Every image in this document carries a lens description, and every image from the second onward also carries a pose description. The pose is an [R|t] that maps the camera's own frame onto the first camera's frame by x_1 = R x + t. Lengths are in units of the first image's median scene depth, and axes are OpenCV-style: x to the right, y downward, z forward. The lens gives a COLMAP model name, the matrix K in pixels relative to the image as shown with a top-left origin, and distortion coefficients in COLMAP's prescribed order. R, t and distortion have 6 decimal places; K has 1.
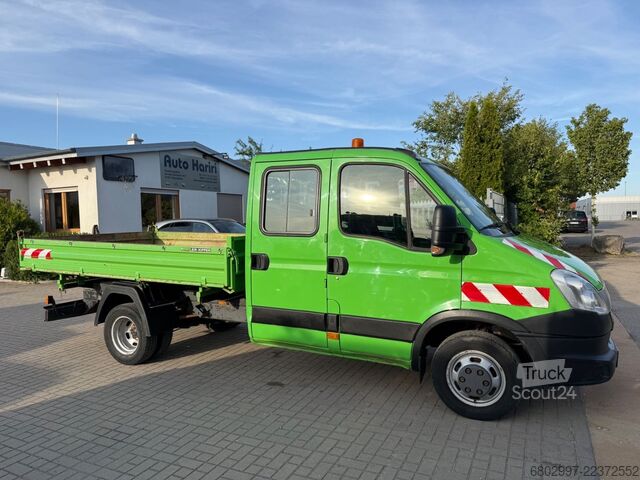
lens RADIAL K [[447.1, 0, 321.3], [0, 447.1, 246.6], [0, 0, 1]] dist [0.034474, -0.039491]
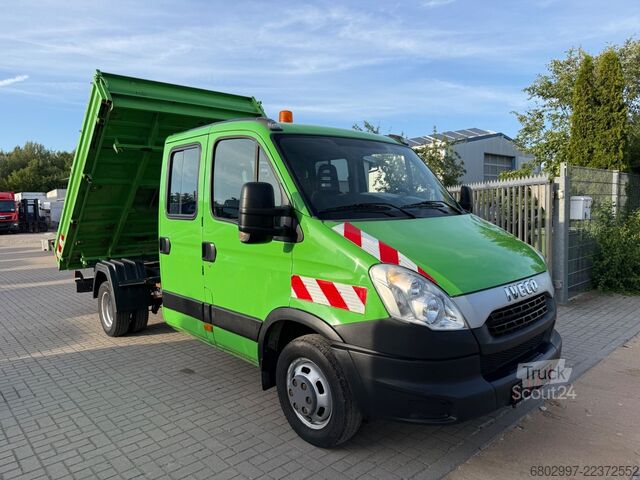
lens RADIAL K [[454.0, 0, 313.9], [0, 454.0, 237.9], [0, 0, 1]] dist [0.033770, -0.046675]
pose [[0.923705, 0.020954, -0.382531, 0.560843], [-0.017972, 0.999774, 0.011366, -0.000415], [0.382683, -0.003624, 0.923873, 0.196528]]
